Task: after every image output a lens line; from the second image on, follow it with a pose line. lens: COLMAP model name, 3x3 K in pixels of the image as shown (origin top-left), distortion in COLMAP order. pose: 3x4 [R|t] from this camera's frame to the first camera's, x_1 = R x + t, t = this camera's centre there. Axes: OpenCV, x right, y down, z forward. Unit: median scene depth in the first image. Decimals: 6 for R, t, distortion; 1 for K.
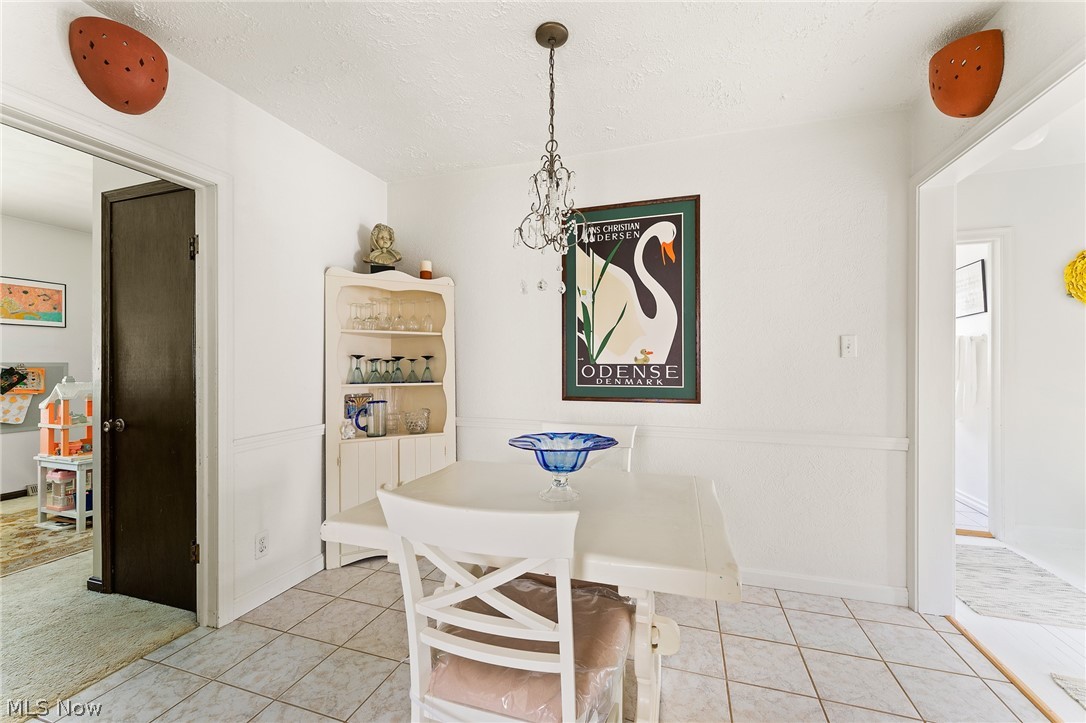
lens RADIAL K [[436.1, 0, 542.0], [0, 436.1, 359.5], [0, 0, 1]] dist [0.002745, -0.000115]
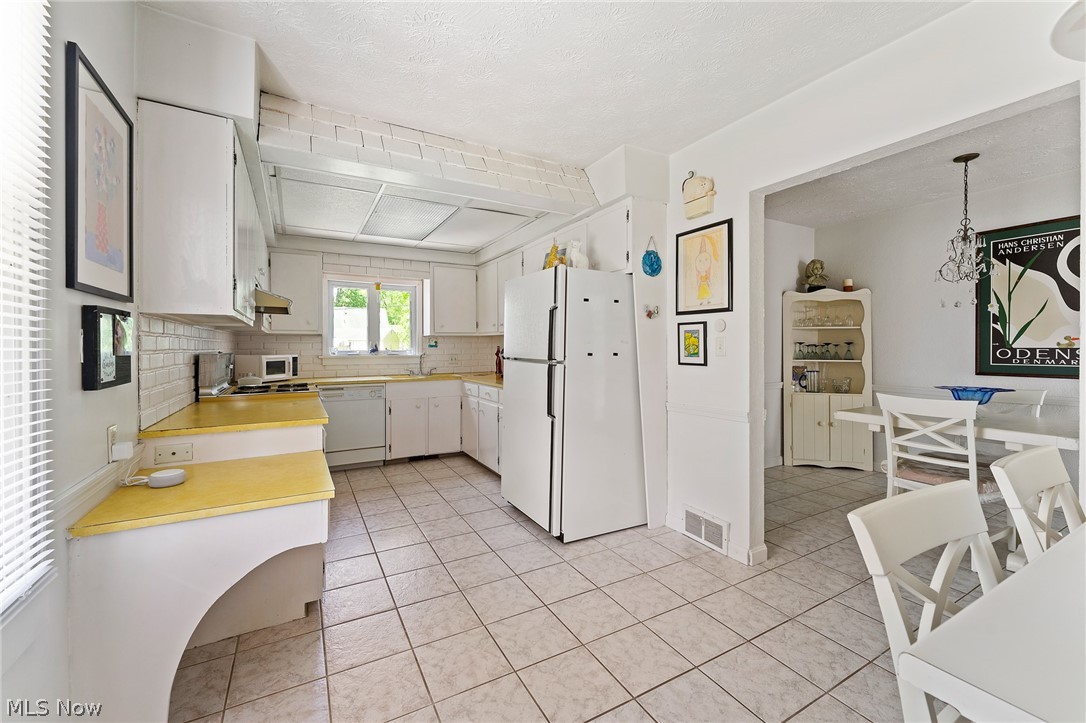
lens RADIAL K [[436.1, 0, 542.2], [0, 436.1, 350.1], [0, 0, 1]] dist [0.002745, -0.000115]
pose [[0.734691, 0.004638, -0.678386, -0.020521], [0.005481, 0.999903, 0.012772, -0.007174], [0.678380, -0.013102, 0.734594, -0.901360]]
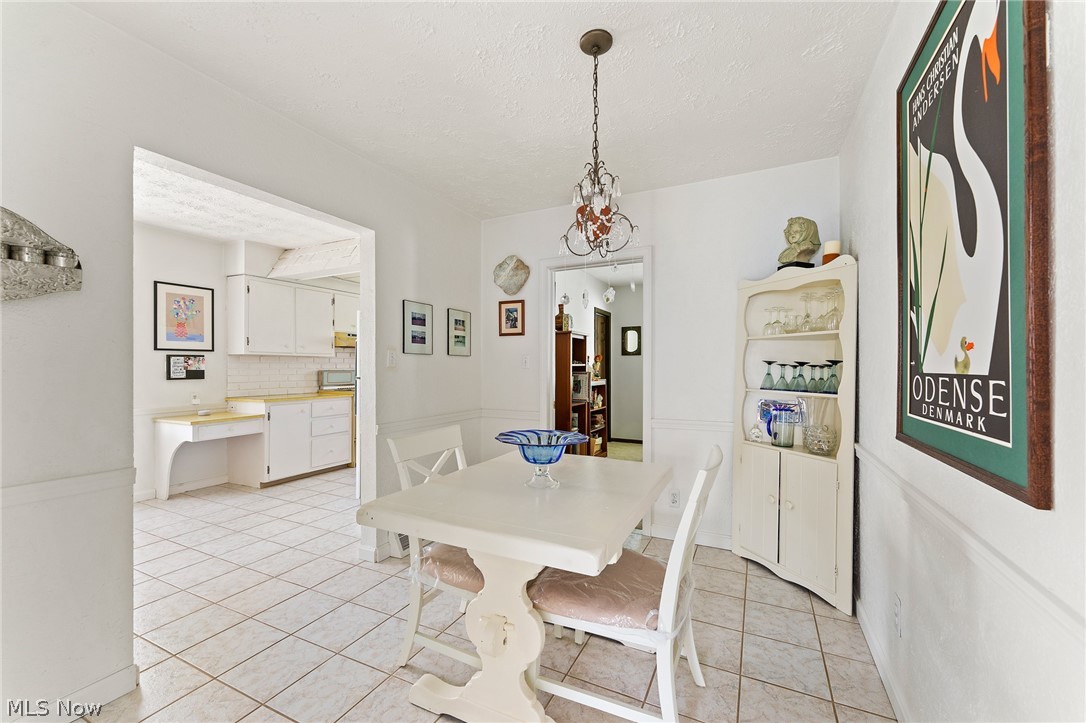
lens RADIAL K [[436.1, 0, 545.1], [0, 436.1, 366.6], [0, 0, 1]] dist [0.002745, -0.000115]
pose [[-0.140648, 0.000493, -0.990060, 0.658829], [0.006294, 0.999980, -0.000396, 0.000873], [0.990040, -0.006287, -0.140648, 0.653211]]
